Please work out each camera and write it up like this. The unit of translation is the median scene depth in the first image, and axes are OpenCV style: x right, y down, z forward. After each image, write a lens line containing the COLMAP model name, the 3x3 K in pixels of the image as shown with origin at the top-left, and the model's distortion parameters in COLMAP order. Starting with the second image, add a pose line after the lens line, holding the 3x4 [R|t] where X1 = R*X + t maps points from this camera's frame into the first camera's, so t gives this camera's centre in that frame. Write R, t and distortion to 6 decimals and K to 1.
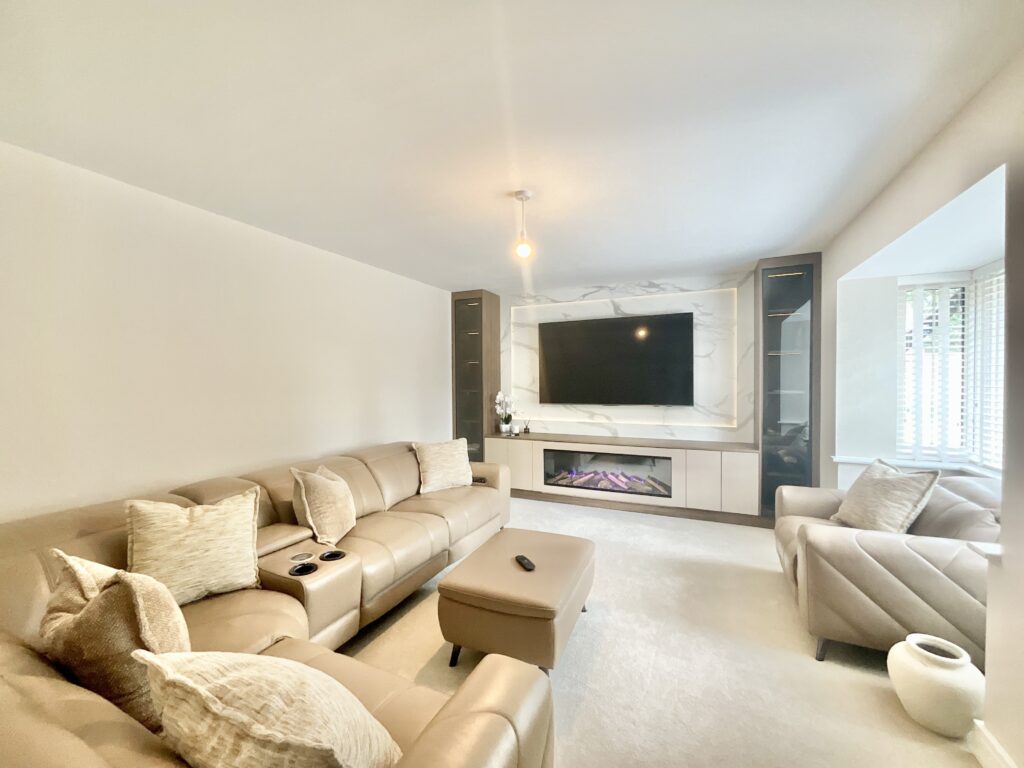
lens RADIAL K [[417.5, 0, 512.0], [0, 417.5, 384.0], [0, 0, 1]] dist [-0.001062, 0.000183]
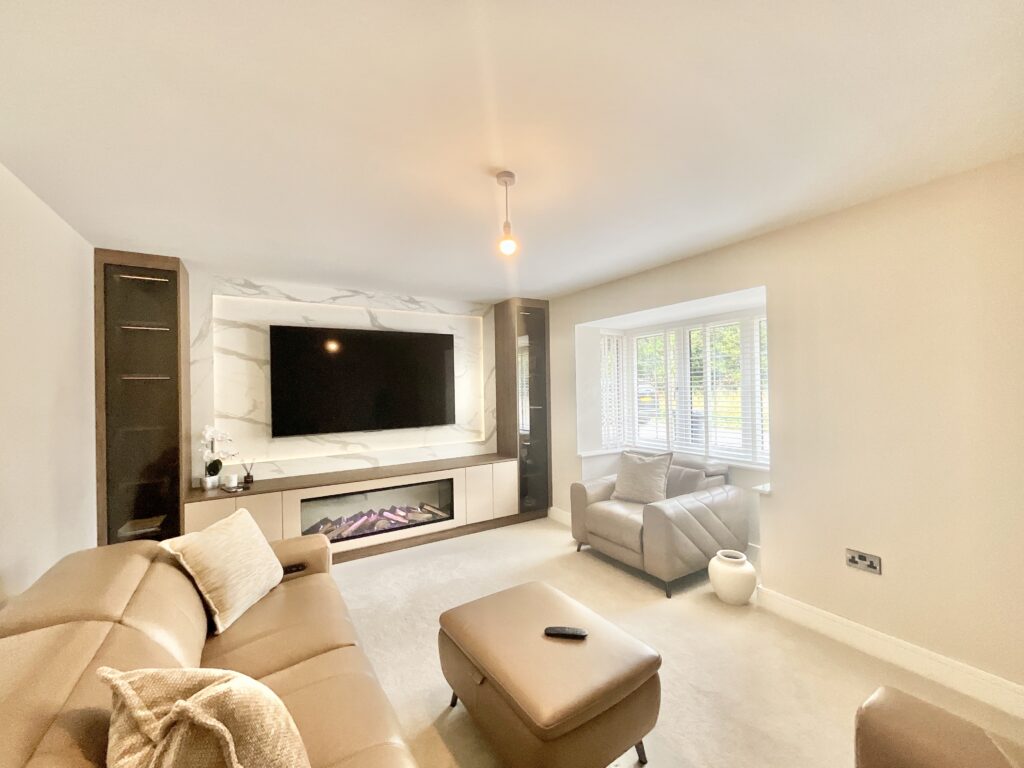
lens RADIAL K [[417.5, 0, 512.0], [0, 417.5, 384.0], [0, 0, 1]] dist [-0.001062, 0.000183]
pose [[0.547258, 0.004097, 0.836954, -0.350616], [0.025836, 0.999429, -0.021786, -0.021389], [-0.836565, 0.033546, 0.546840, 0.306508]]
